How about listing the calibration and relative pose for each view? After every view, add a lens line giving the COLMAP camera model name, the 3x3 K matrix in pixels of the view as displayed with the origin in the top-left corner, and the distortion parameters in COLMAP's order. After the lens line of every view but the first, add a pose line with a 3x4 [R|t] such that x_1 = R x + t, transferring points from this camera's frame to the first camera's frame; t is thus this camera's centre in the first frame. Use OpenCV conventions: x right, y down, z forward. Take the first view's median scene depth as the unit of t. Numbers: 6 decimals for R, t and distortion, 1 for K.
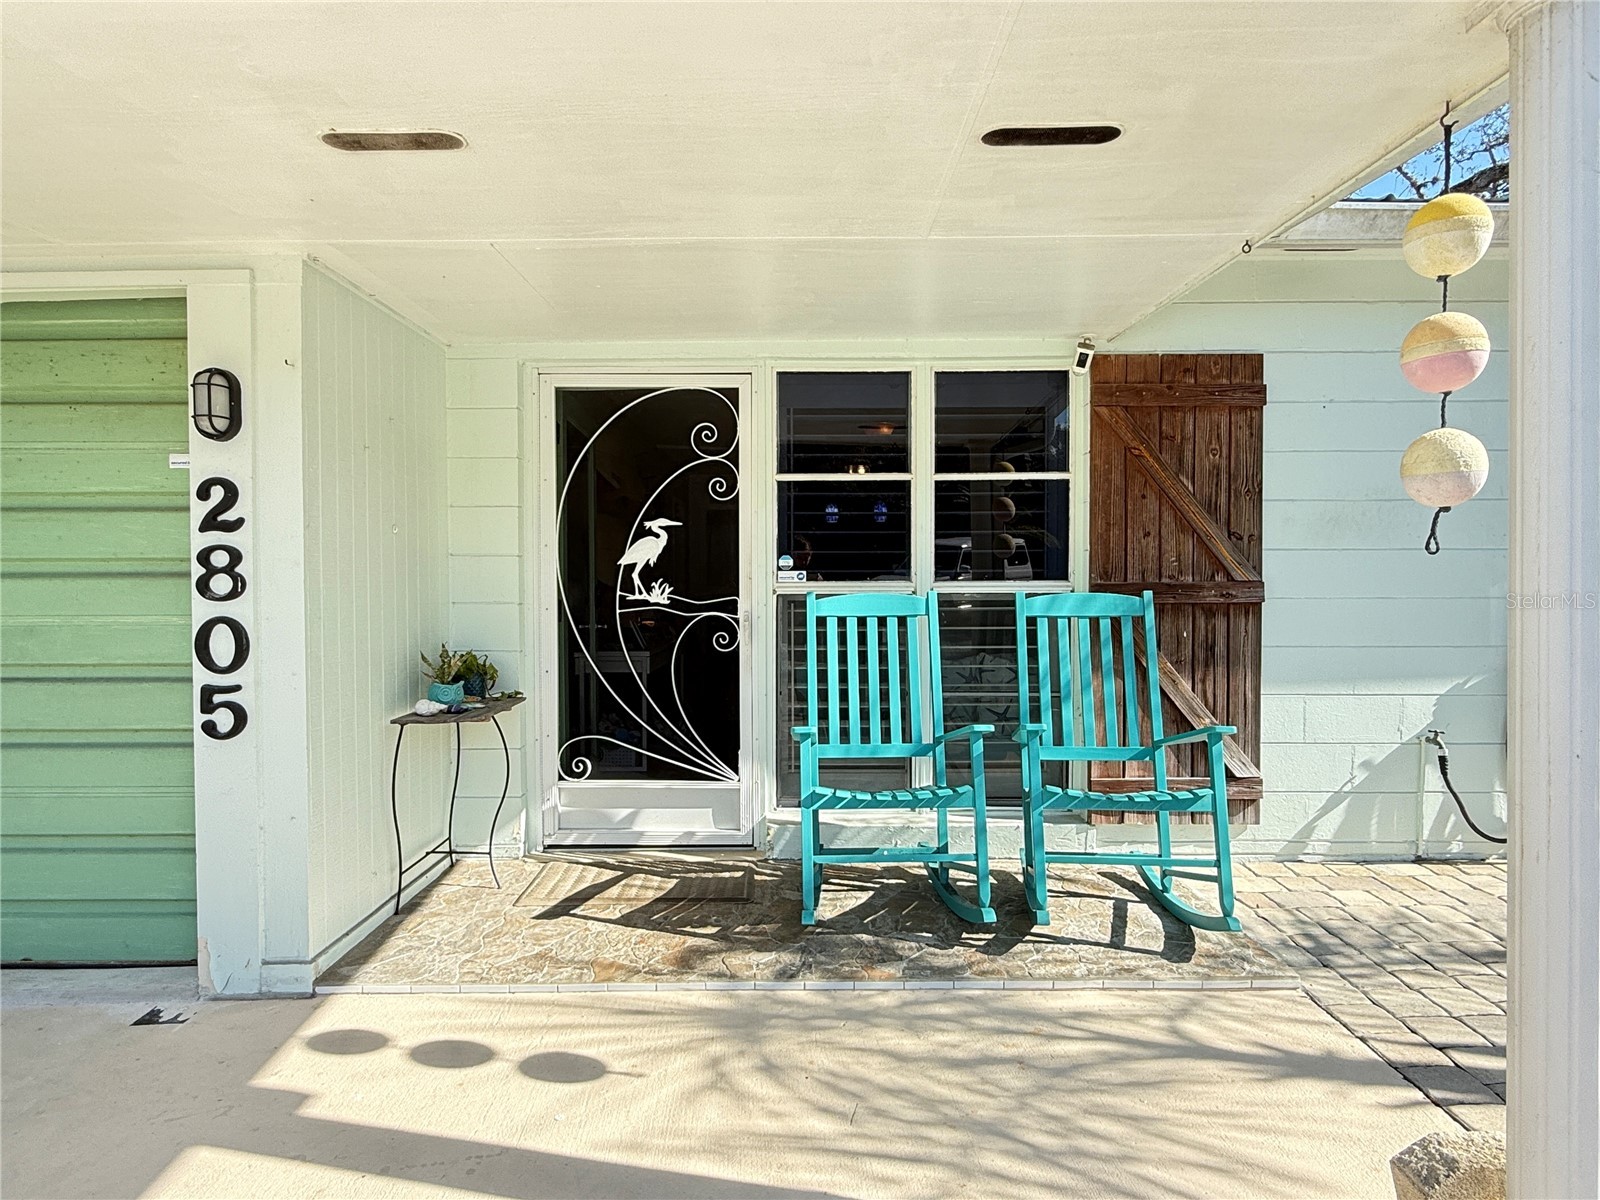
lens RADIAL K [[885.6, 0, 807.1], [0, 885.6, 599.1], [0, 0, 1]] dist [-0.004215, -0.000012]
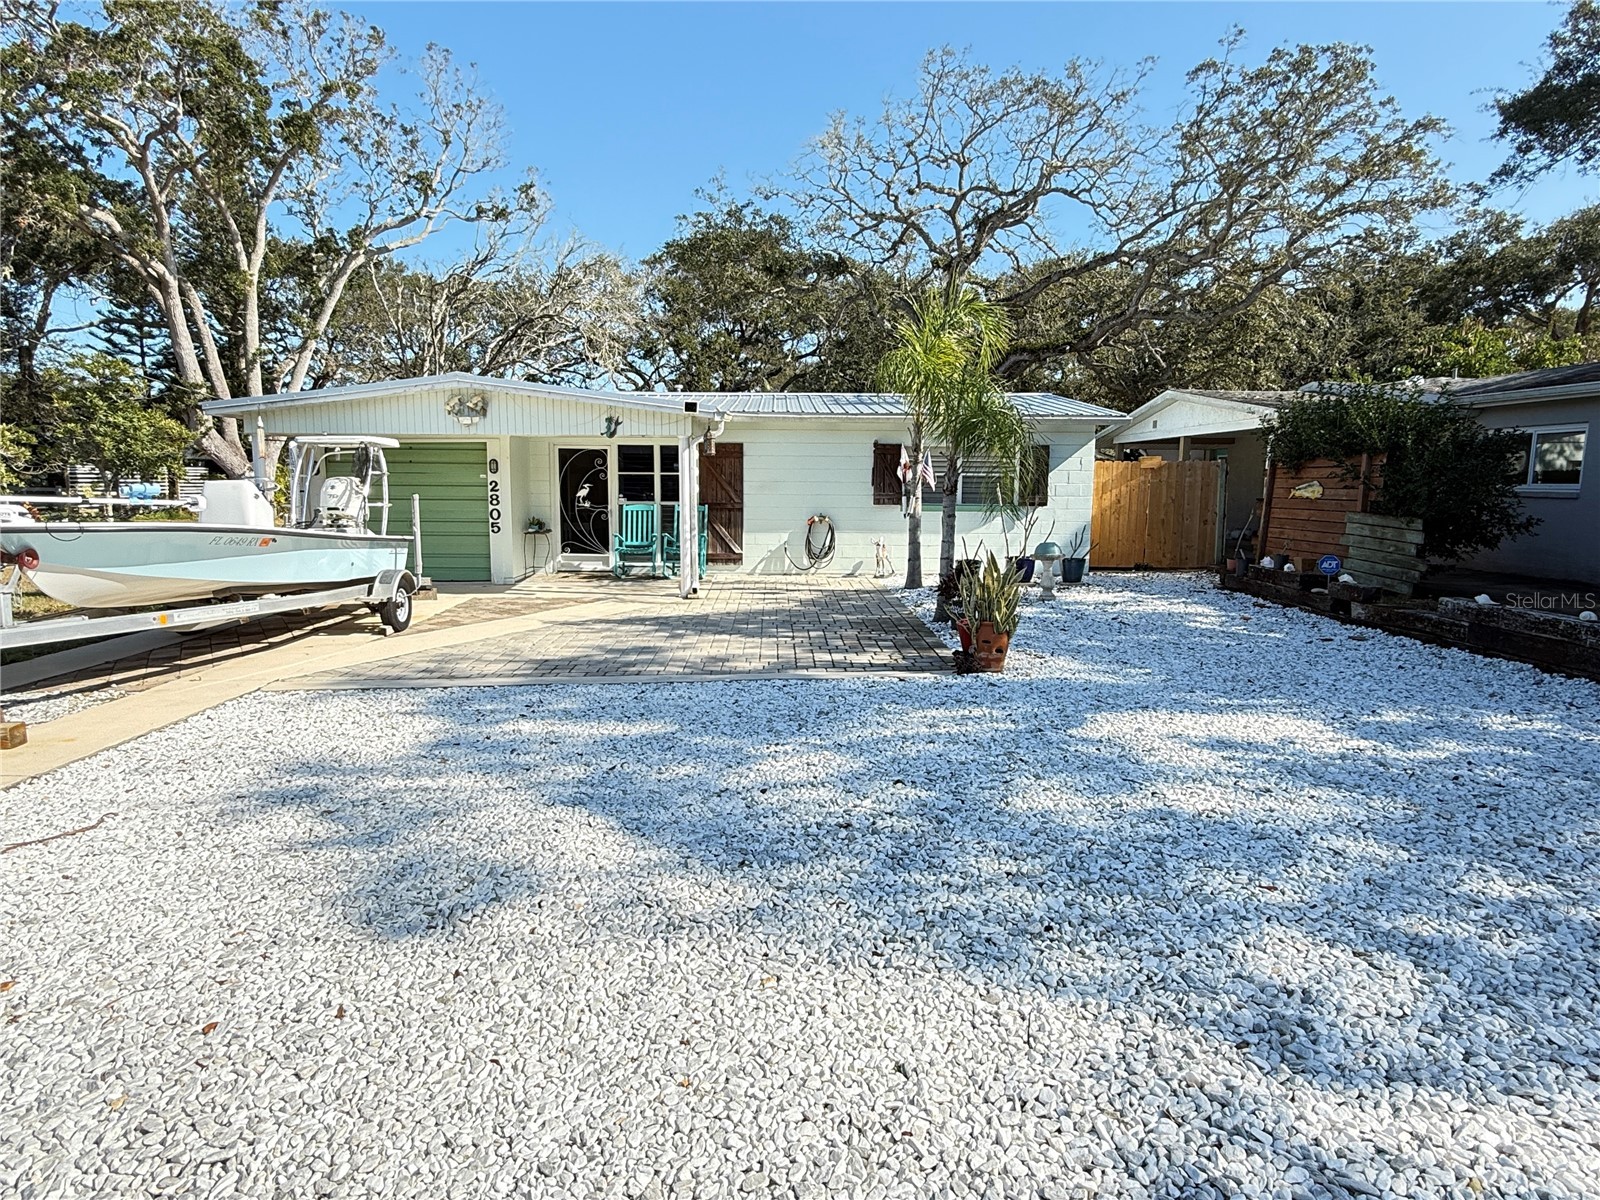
lens RADIAL K [[885.6, 0, 791.6], [0, 885.6, 604.3], [0, 0, 1]] dist [-0.004215, -0.000012]
pose [[0.999521, 0.010246, 0.029216, 0.604038], [-0.013775, 0.992275, 0.123293, -0.058910], [-0.027727, -0.123637, 0.991940, -2.842901]]
